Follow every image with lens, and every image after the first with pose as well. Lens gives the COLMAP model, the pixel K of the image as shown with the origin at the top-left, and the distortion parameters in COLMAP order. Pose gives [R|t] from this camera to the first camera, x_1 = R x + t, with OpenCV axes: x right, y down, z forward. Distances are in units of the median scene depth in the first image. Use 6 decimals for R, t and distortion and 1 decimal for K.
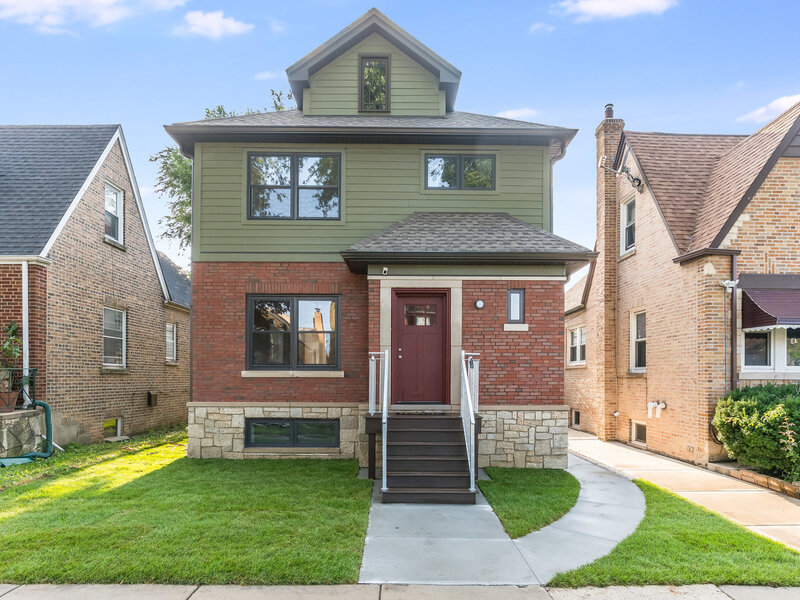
lens RADIAL K [[450.2, 0, 400.0], [0, 450.2, 300.0], [0, 0, 1]] dist [-0.000967, 0.001031]
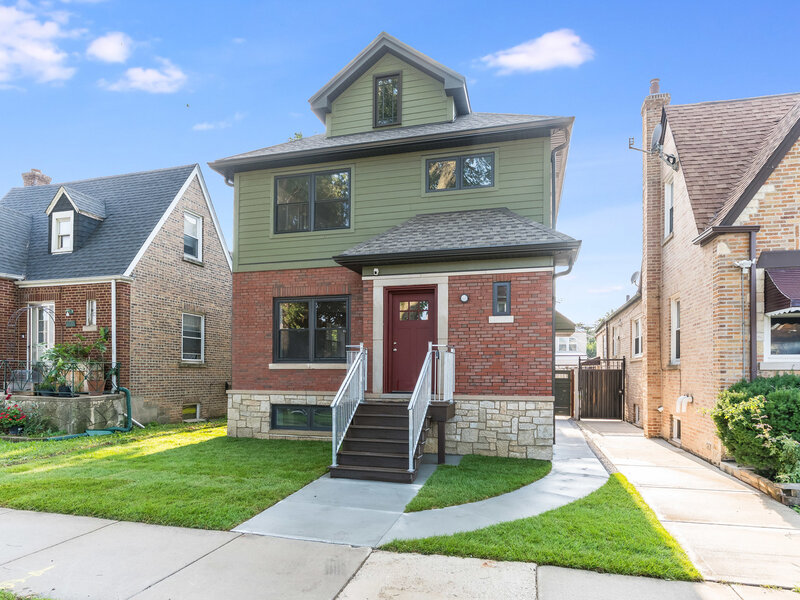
lens RADIAL K [[437.4, 0, 400.3], [0, 437.4, 291.8], [0, 0, 1]] dist [-0.000388, 0.000530]
pose [[0.968355, -0.045781, -0.245342, 0.271718], [0.042139, 0.998910, -0.020075, 0.008180], [0.245993, 0.009102, 0.969229, -0.019639]]
